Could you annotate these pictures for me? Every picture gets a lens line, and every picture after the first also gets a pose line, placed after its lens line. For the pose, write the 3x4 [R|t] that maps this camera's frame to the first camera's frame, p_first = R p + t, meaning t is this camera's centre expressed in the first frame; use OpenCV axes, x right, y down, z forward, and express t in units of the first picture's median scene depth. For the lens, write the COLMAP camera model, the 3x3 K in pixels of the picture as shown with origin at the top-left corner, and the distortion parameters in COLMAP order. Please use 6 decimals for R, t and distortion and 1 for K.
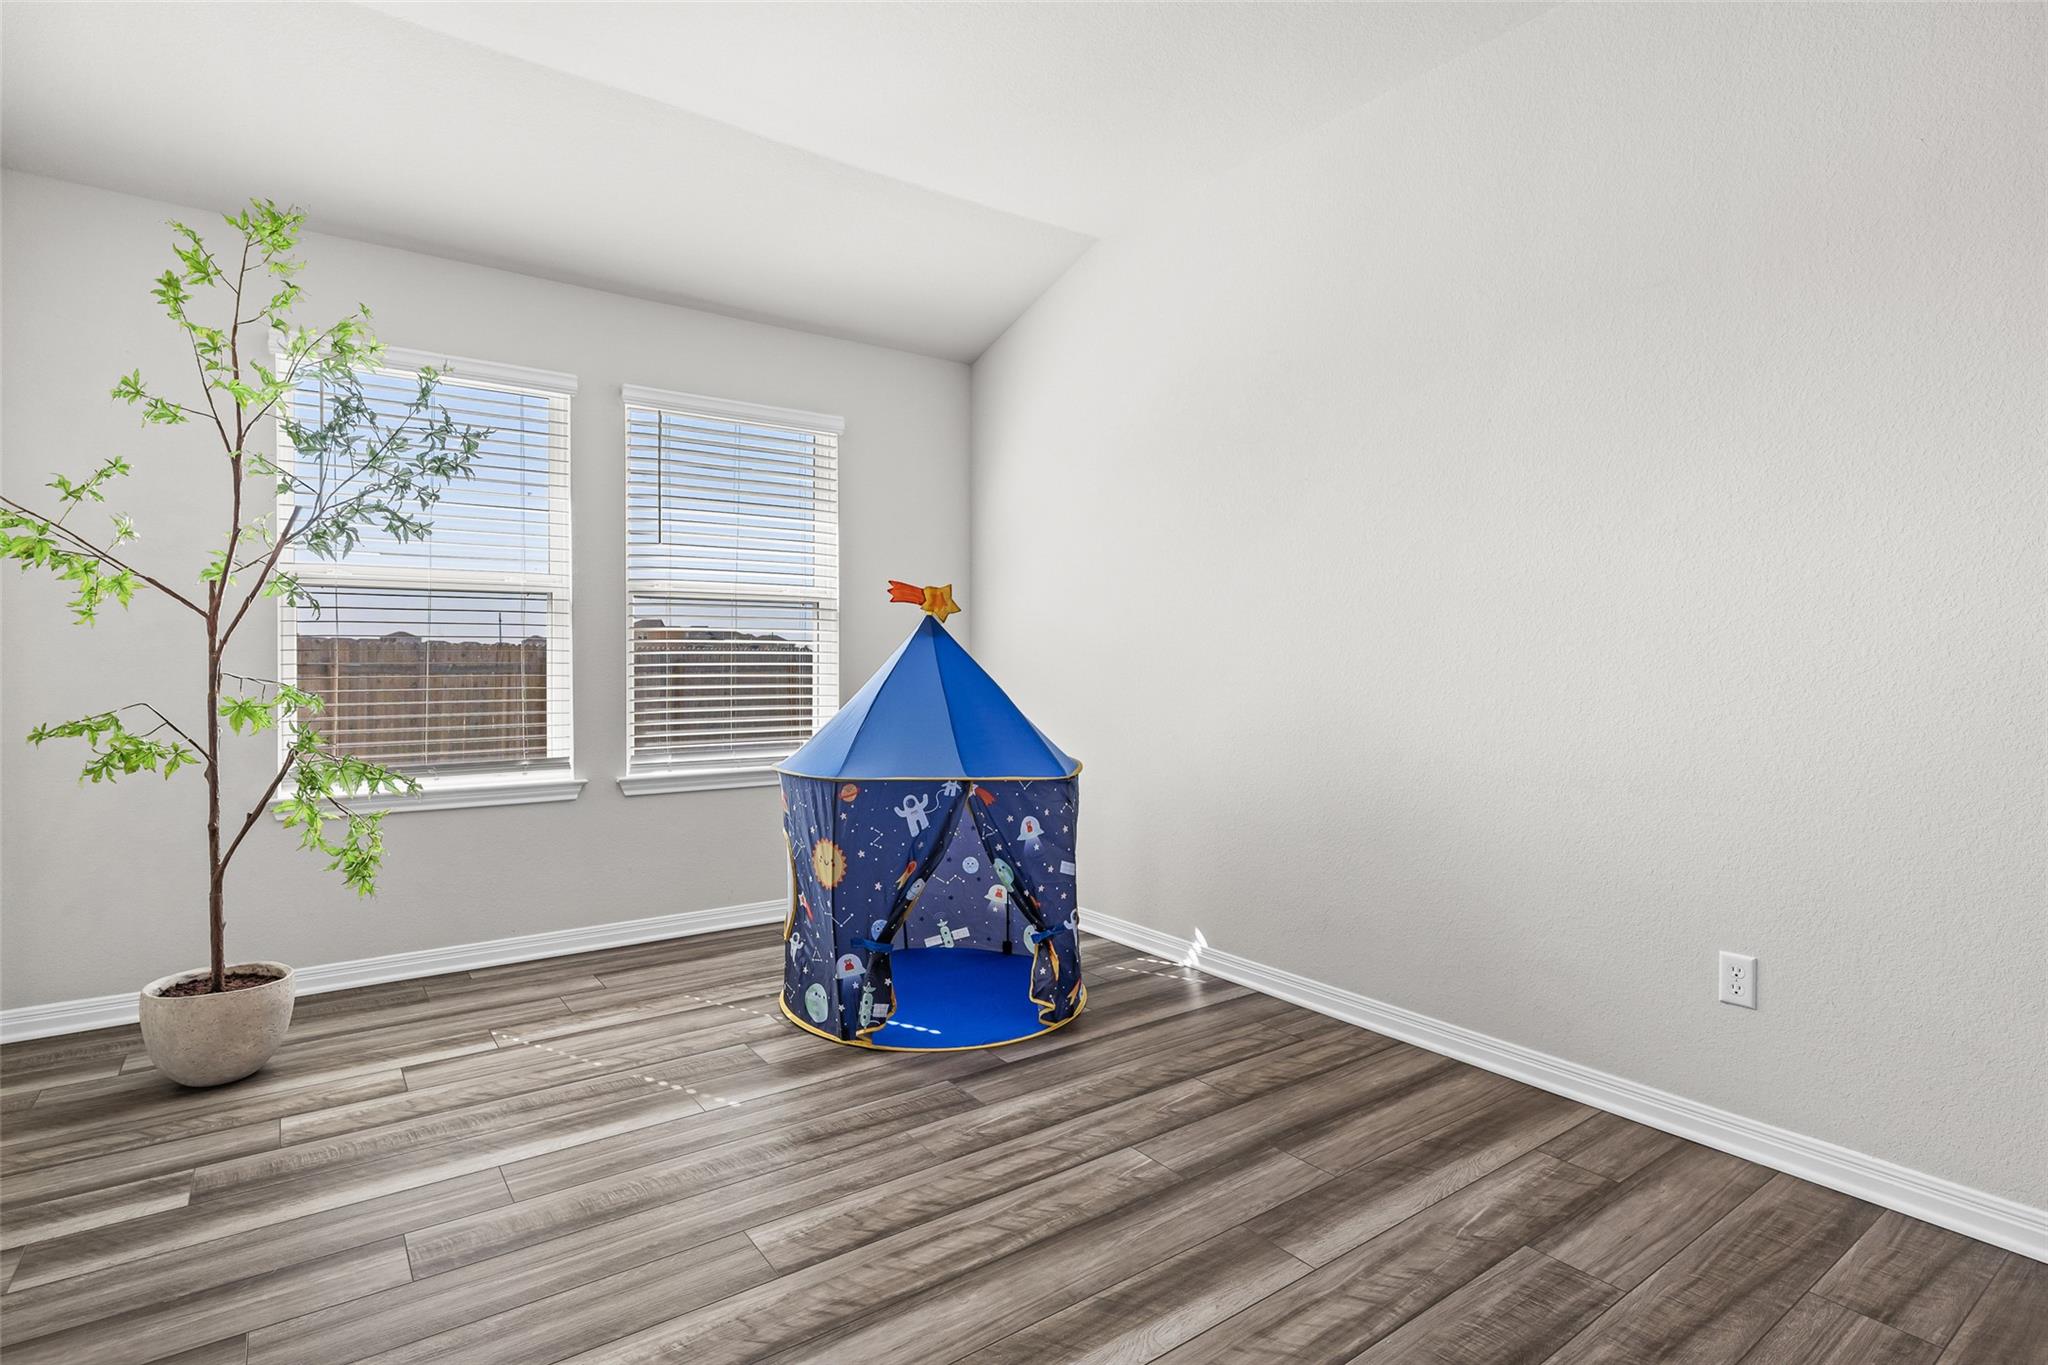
lens RADIAL K [[1049.9, 0, 1015.3], [0, 1049.9, 673.6], [0, 0, 1]] dist [-0.002686, 0.001510]
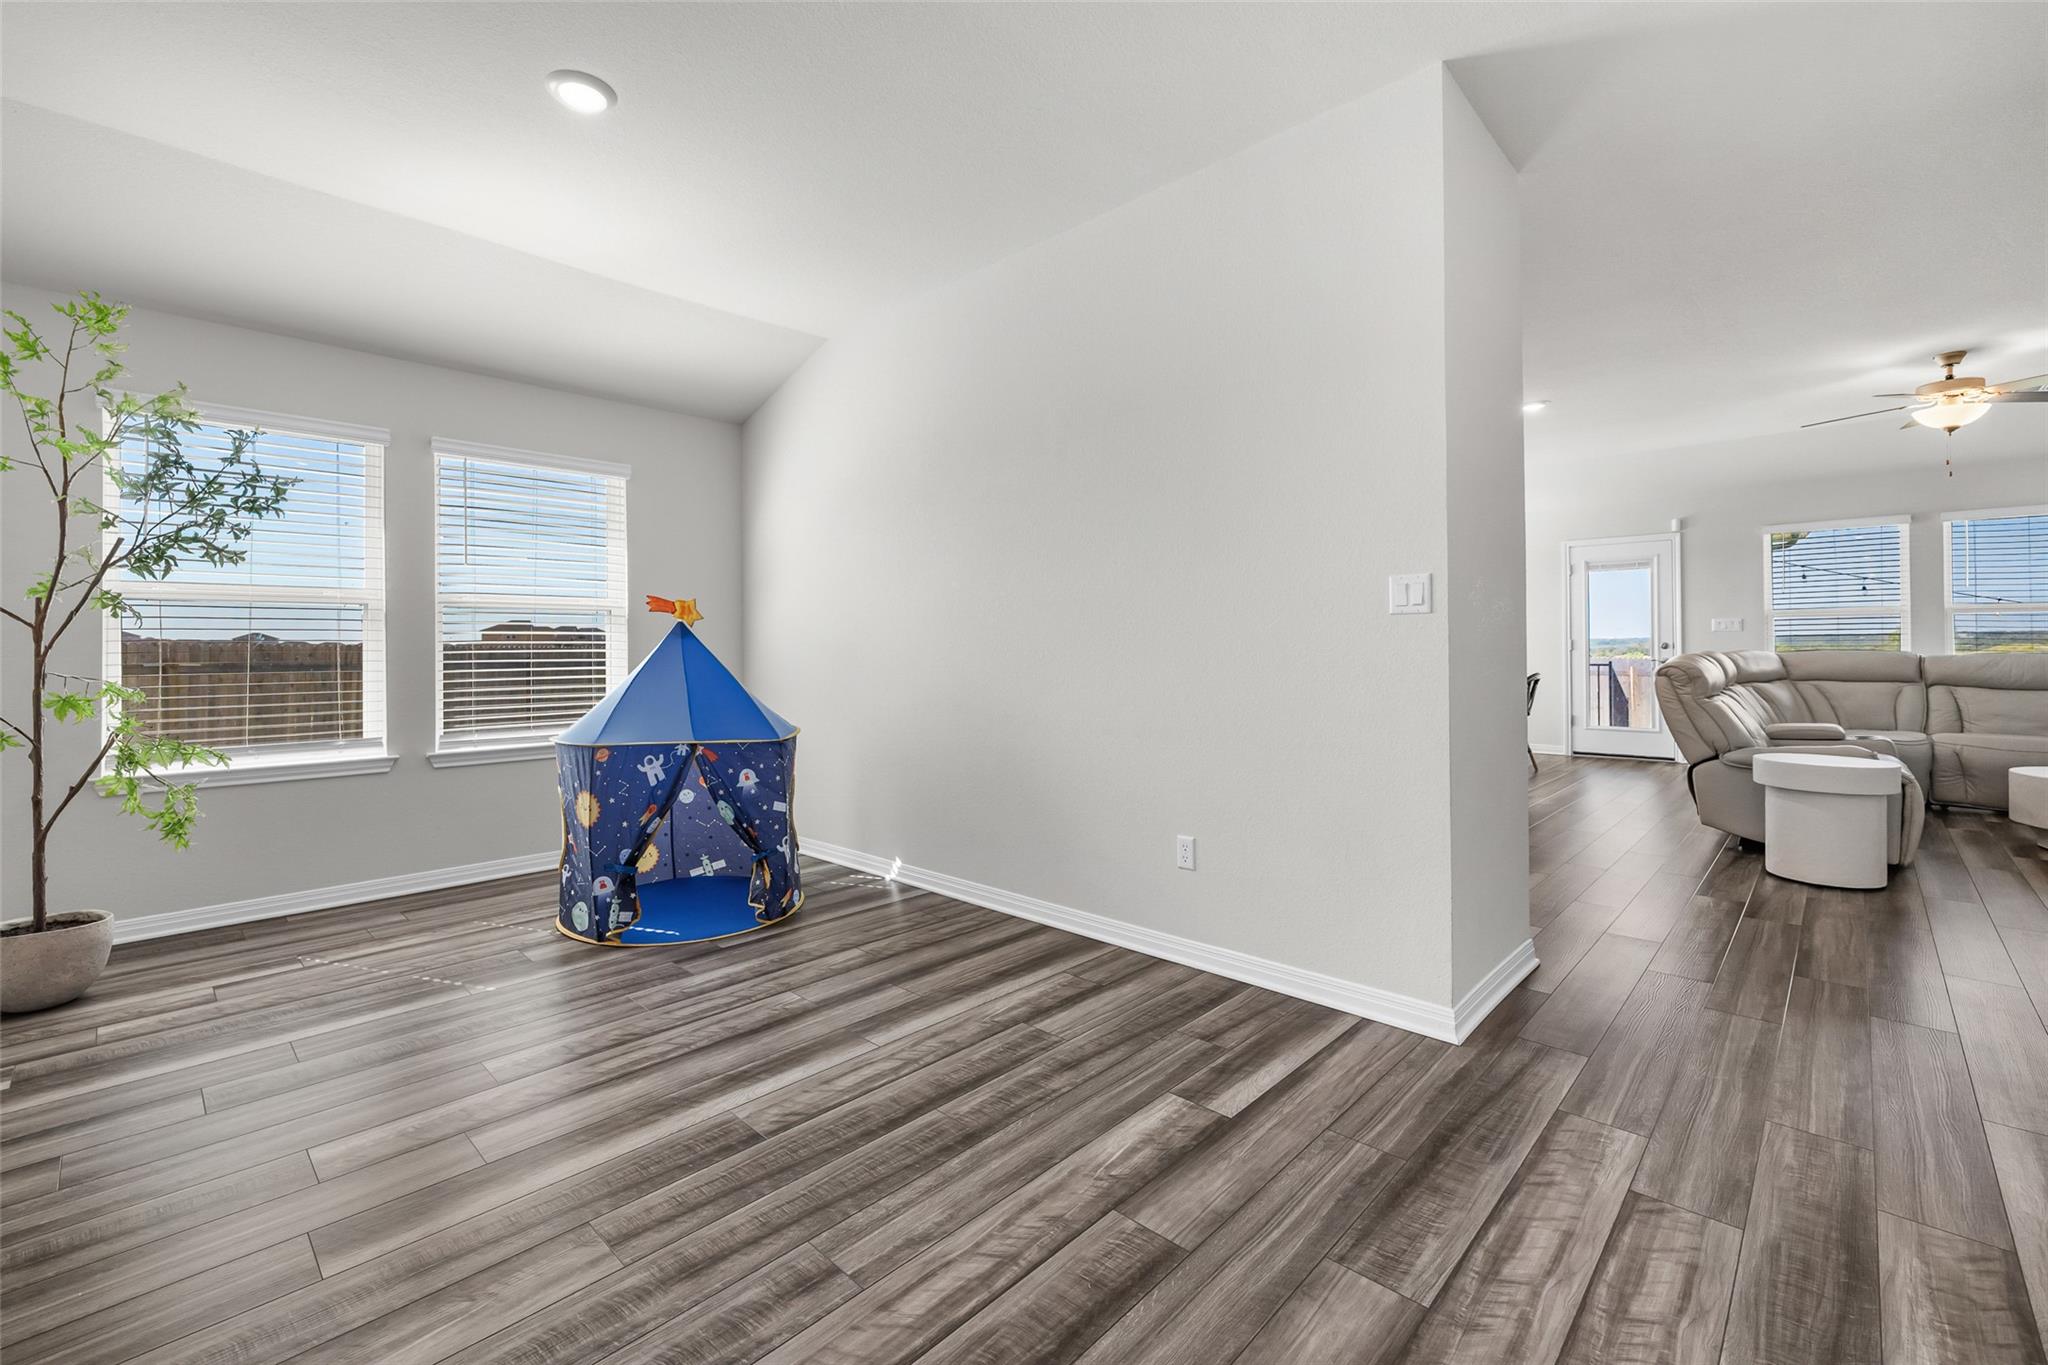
lens RADIAL K [[872.0, 0, 1007.2], [0, 872.0, 643.3], [0, 0, 1]] dist [0.000486, 0.000146]
pose [[0.982897, -0.008505, 0.183960, 0.153765], [0.012905, 0.999658, -0.022732, 0.003101], [-0.183704, 0.024717, 0.982671, -0.201322]]
